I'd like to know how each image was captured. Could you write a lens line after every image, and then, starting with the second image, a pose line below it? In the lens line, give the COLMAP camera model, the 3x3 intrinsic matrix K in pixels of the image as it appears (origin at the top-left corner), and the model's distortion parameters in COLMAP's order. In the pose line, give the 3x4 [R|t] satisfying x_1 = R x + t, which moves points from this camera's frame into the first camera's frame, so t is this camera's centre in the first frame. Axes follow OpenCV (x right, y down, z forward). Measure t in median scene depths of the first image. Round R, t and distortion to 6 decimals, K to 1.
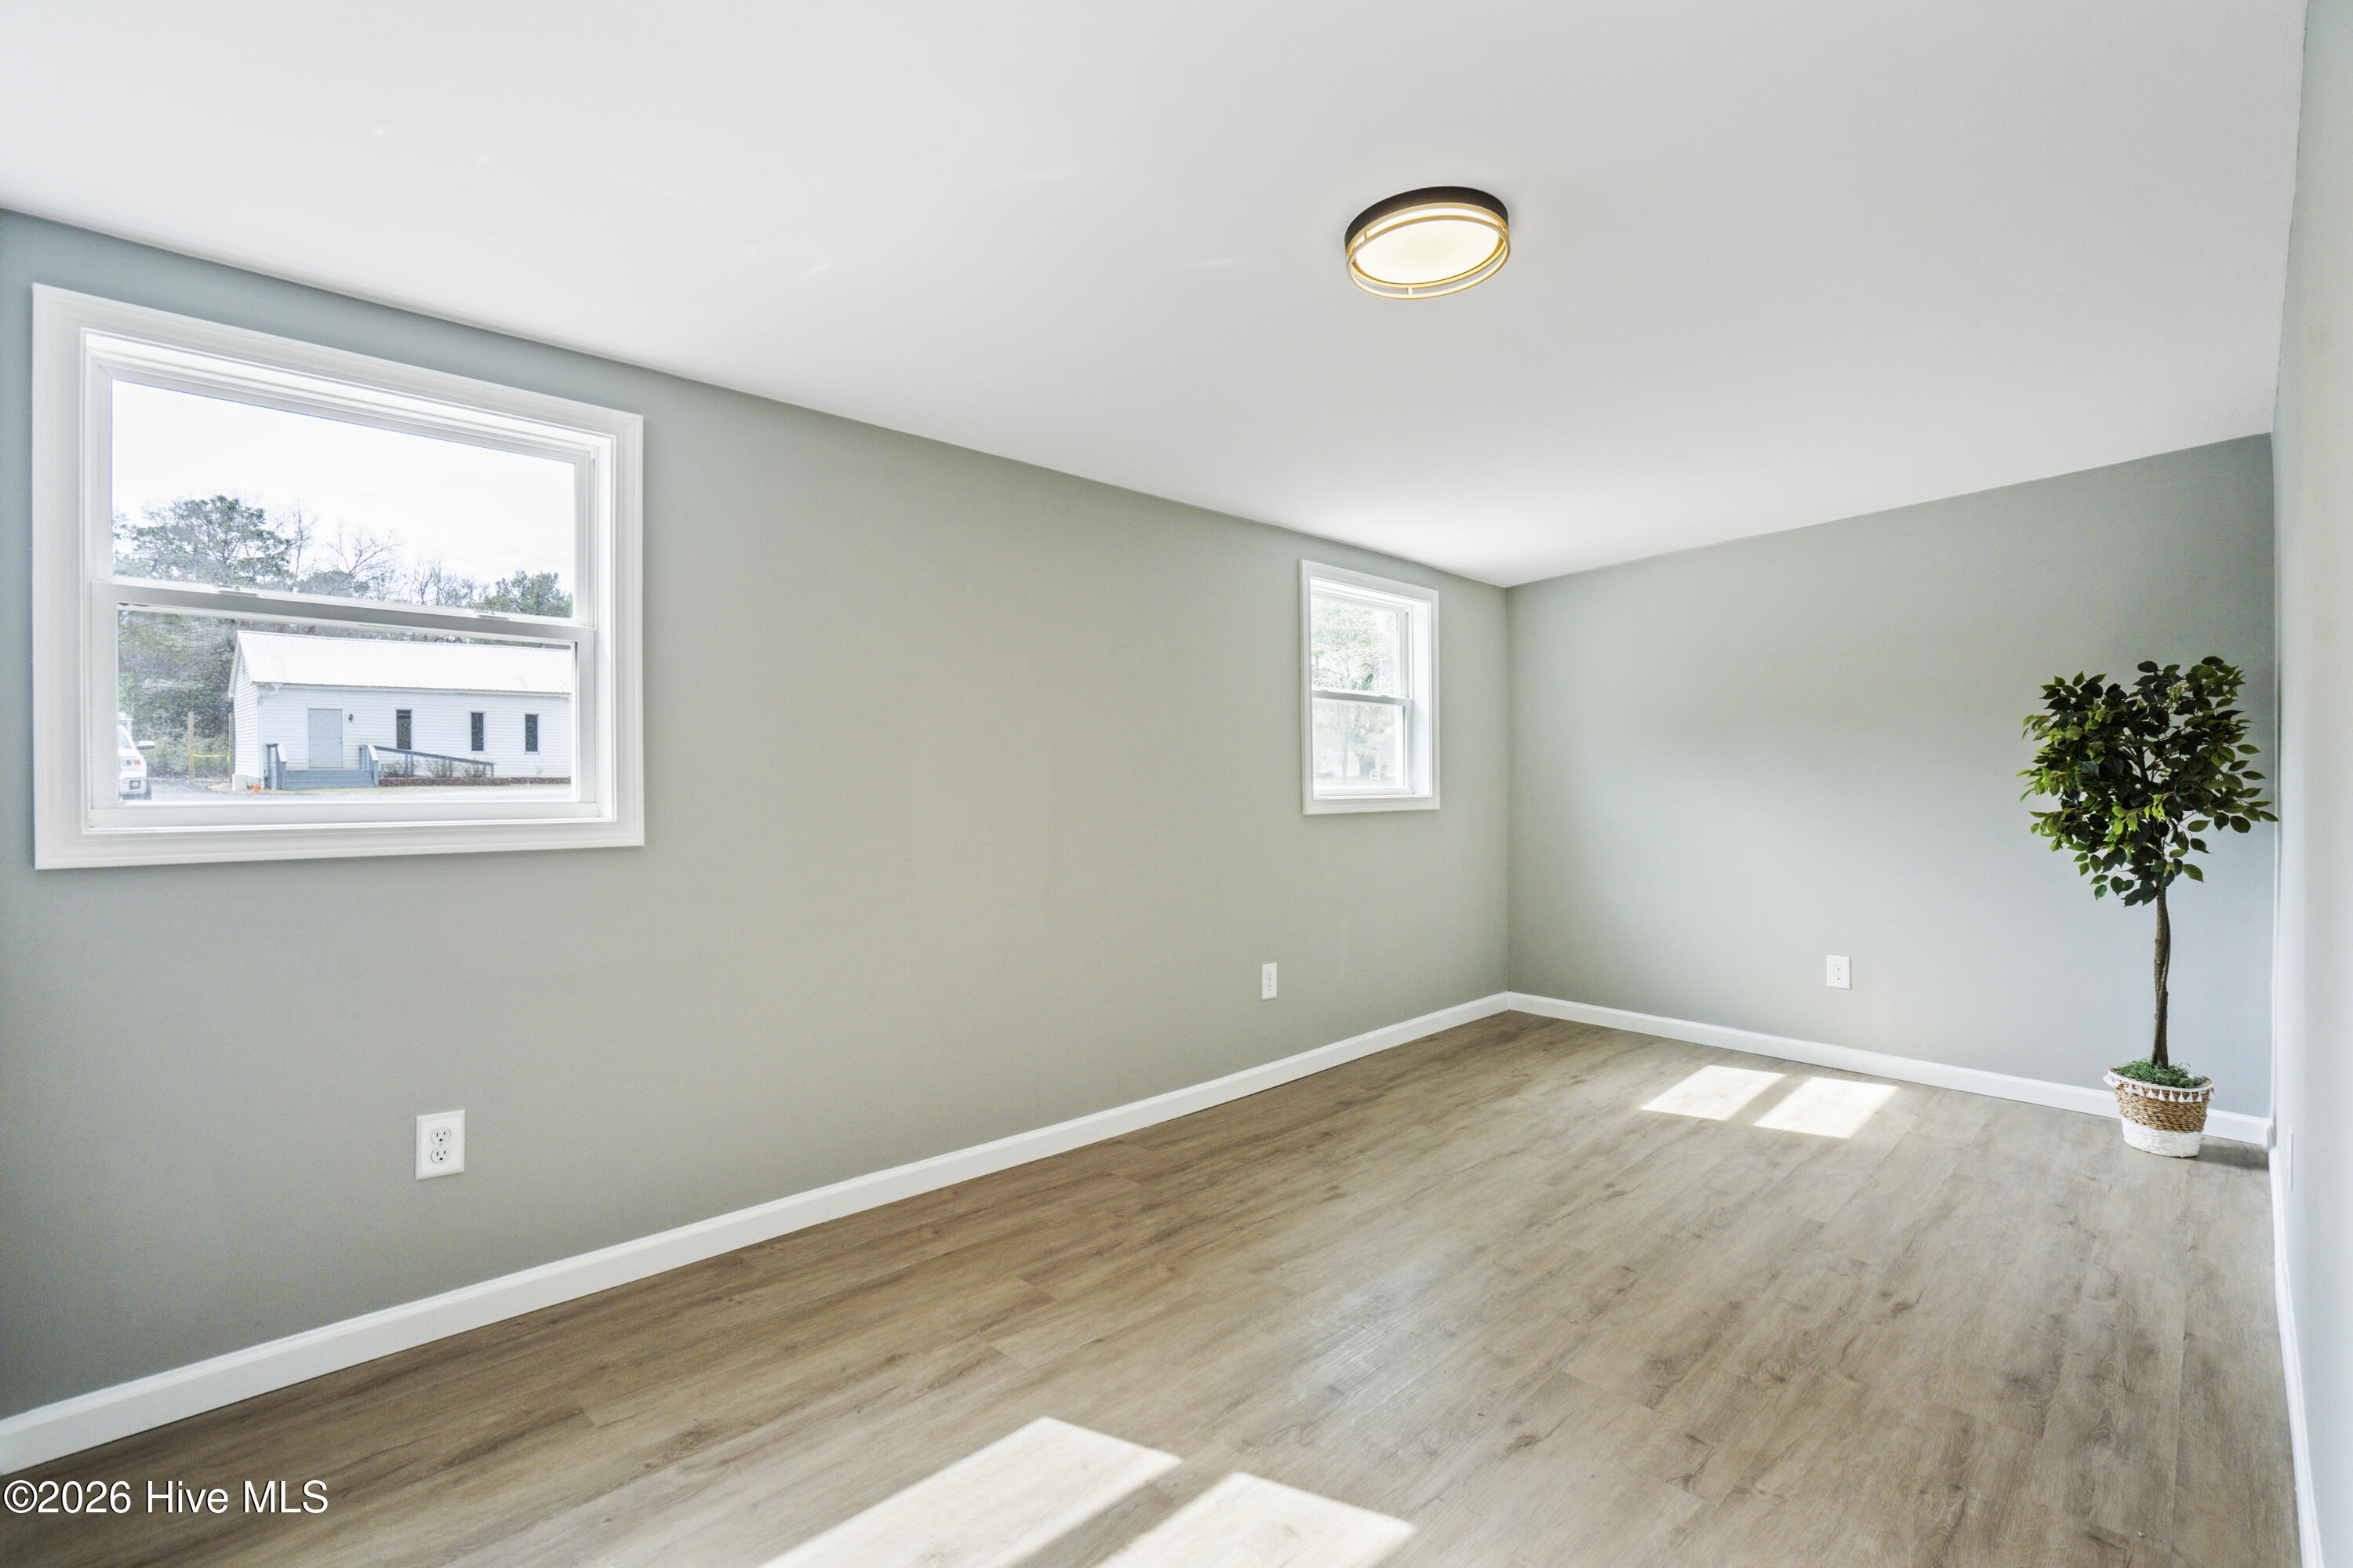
lens RADIAL K [[1080.3, 0, 1166.3], [0, 1080.3, 771.6], [0, 0, 1]] dist [-0.003481, -0.000620]
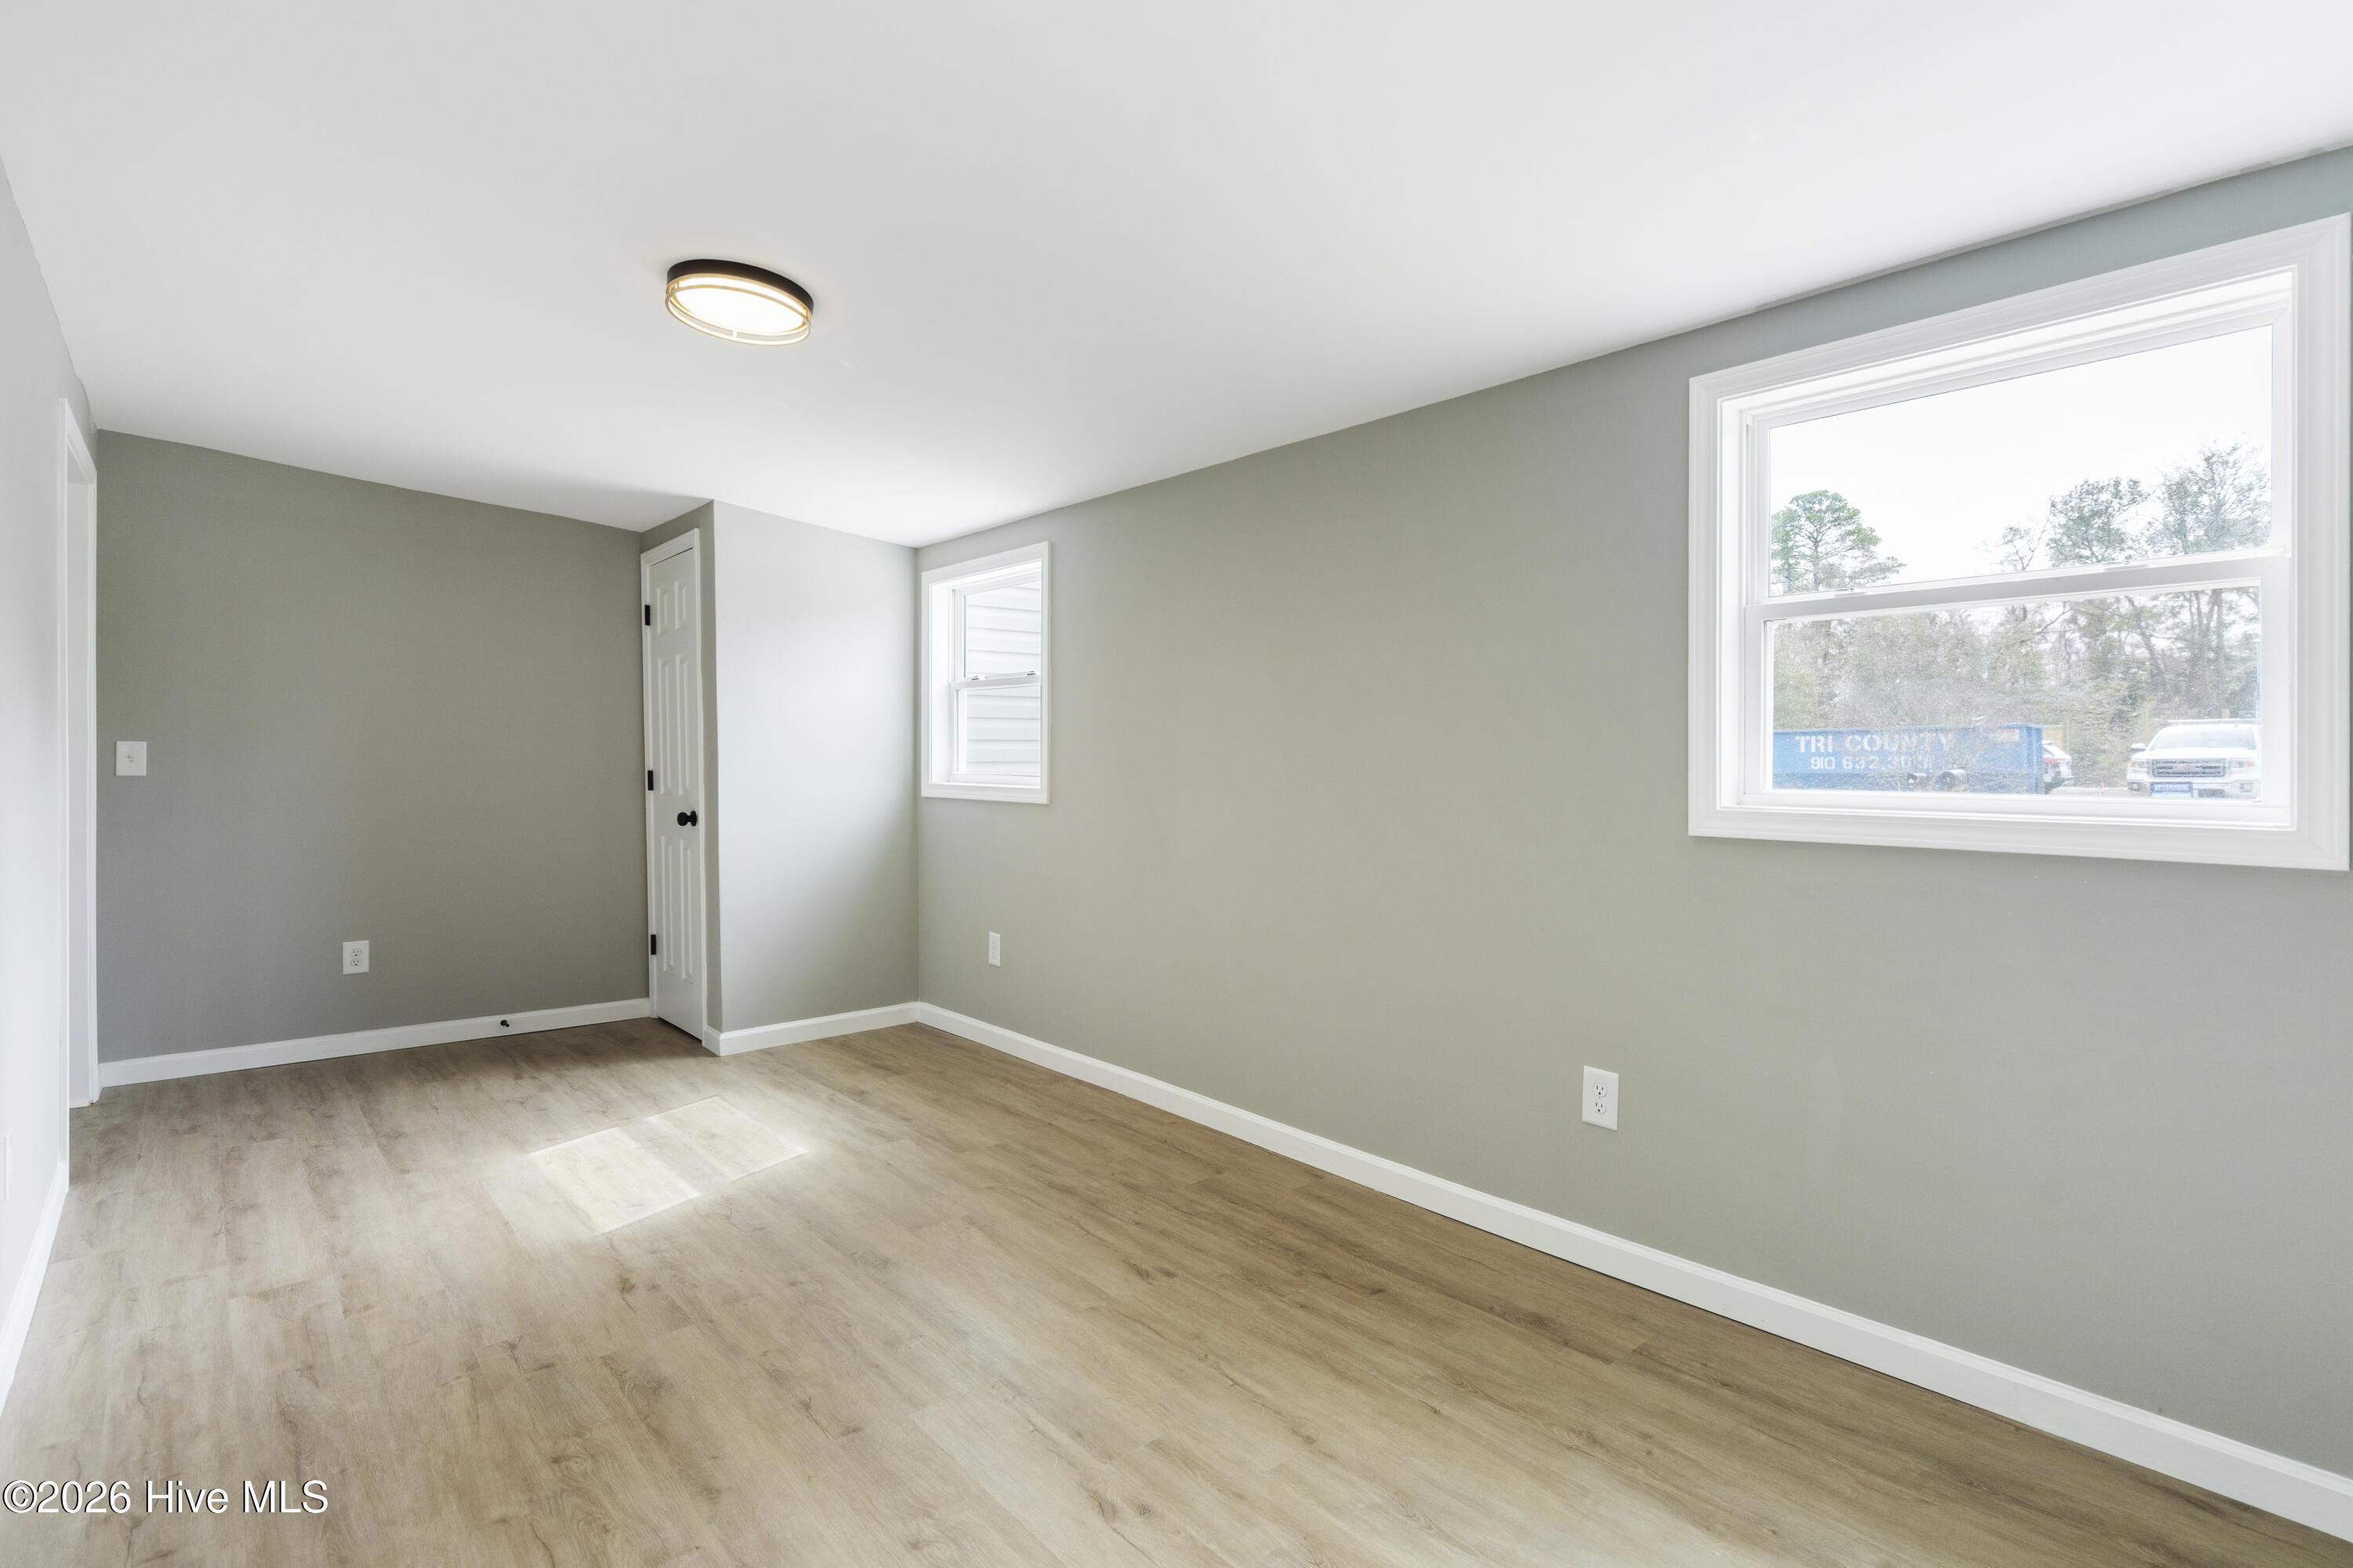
lens RADIAL K [[1125.9, 0, 1179.2], [0, 1125.9, 788.4], [0, 0, 1]] dist [0.055562, -0.020433]
pose [[-0.089433, 0.005101, -0.995980, 1.191241], [0.008506, 0.999954, 0.004357, 0.029760], [0.995957, -0.008082, -0.089472, 1.310781]]
